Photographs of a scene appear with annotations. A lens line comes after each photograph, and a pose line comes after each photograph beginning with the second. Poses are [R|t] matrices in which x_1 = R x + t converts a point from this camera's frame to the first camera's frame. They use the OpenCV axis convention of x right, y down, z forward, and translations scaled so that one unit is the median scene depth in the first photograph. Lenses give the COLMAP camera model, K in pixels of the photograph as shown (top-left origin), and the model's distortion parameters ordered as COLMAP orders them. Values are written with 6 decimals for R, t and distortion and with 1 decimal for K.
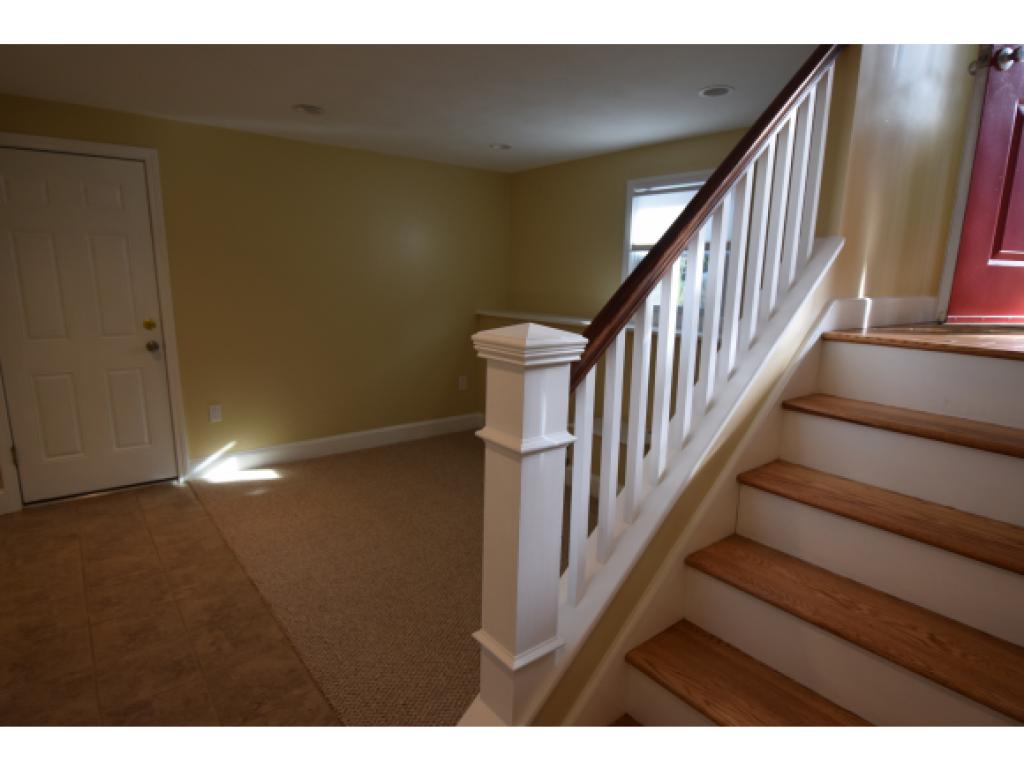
lens RADIAL K [[561.7, 0, 513.3], [0, 561.7, 387.6], [0, 0, 1]] dist [0.003853, 0.000409]
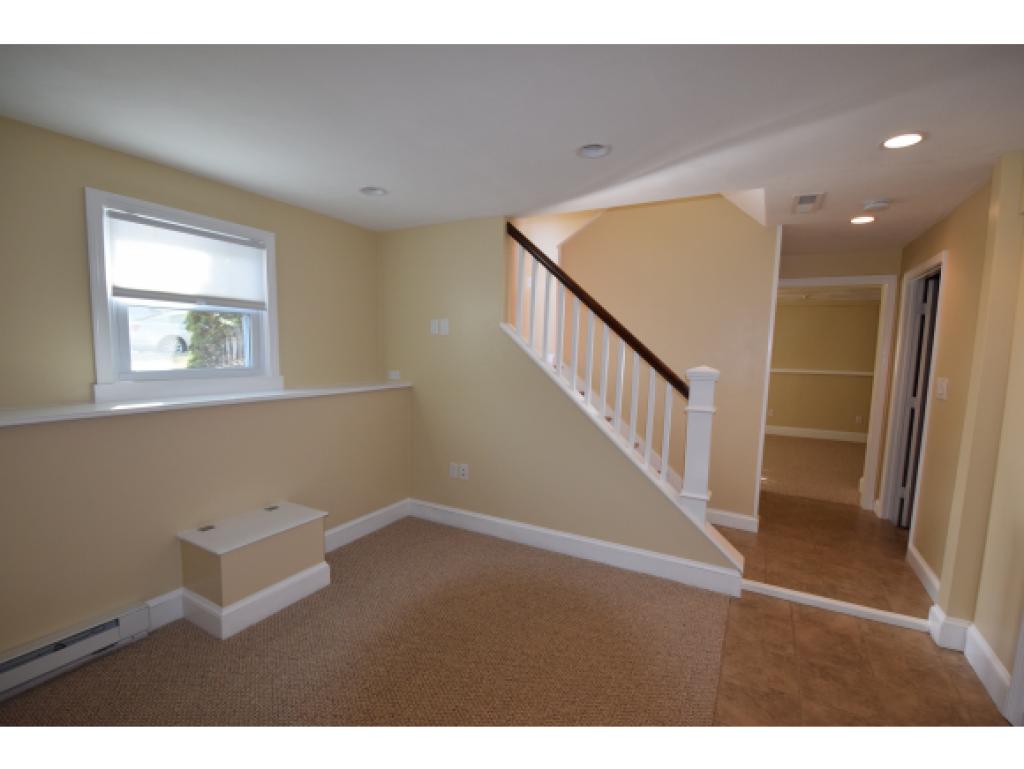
lens RADIAL K [[450.3, 0, 512.8], [0, 450.3, 388.6], [0, 0, 1]] dist [-0.001717, -0.000043]
pose [[-0.375985, -0.118652, 0.918998, -1.006515], [0.145695, 0.971862, 0.185085, -0.344972], [-0.915100, 0.203482, -0.348119, 1.614359]]
